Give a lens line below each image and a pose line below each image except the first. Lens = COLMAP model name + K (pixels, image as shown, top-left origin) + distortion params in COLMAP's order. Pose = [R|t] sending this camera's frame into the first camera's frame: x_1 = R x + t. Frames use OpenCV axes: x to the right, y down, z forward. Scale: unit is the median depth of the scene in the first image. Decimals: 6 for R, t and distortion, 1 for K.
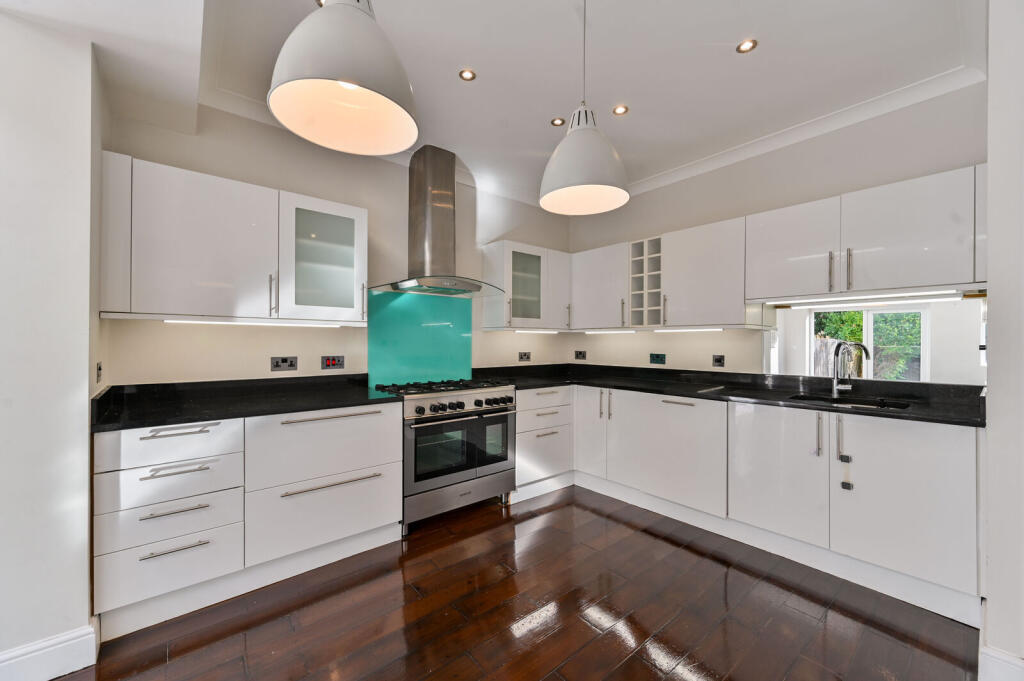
lens RADIAL K [[410.9, 0, 512.2], [0, 410.9, 337.6], [0, 0, 1]] dist [0.001516, -0.000032]
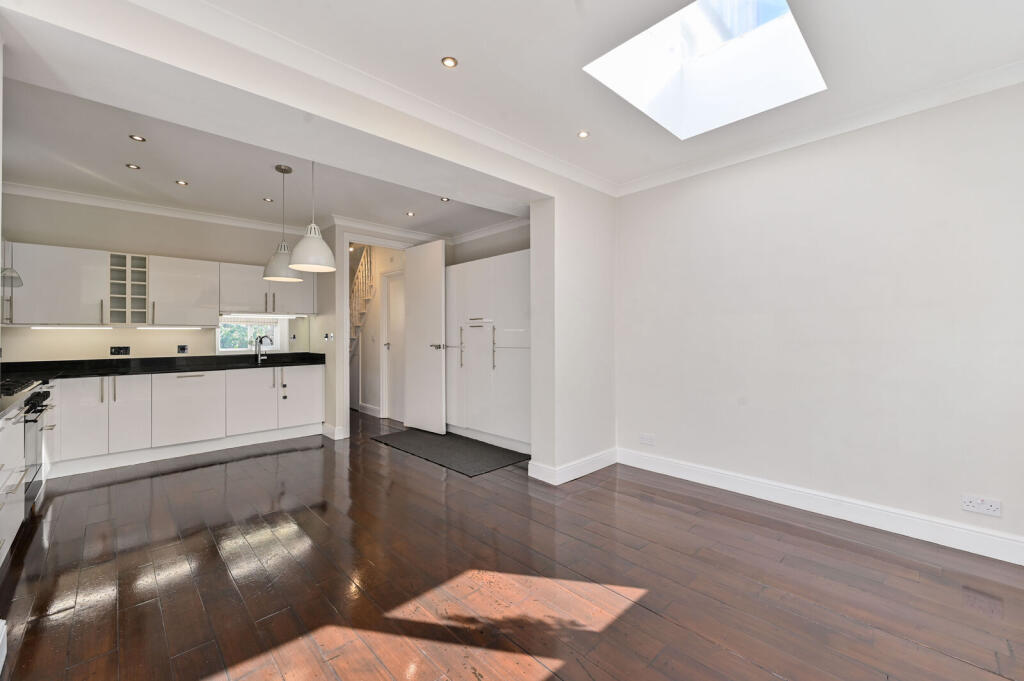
lens RADIAL K [[410.9, 0, 512.4], [0, 410.9, 337.2], [0, 0, 1]] dist [0.001516, -0.000032]
pose [[-0.057216, -0.004011, 0.998354, -1.037565], [-0.001653, 0.999991, 0.003922, 0.005685], [-0.998360, -0.001425, -0.057222, -0.098295]]
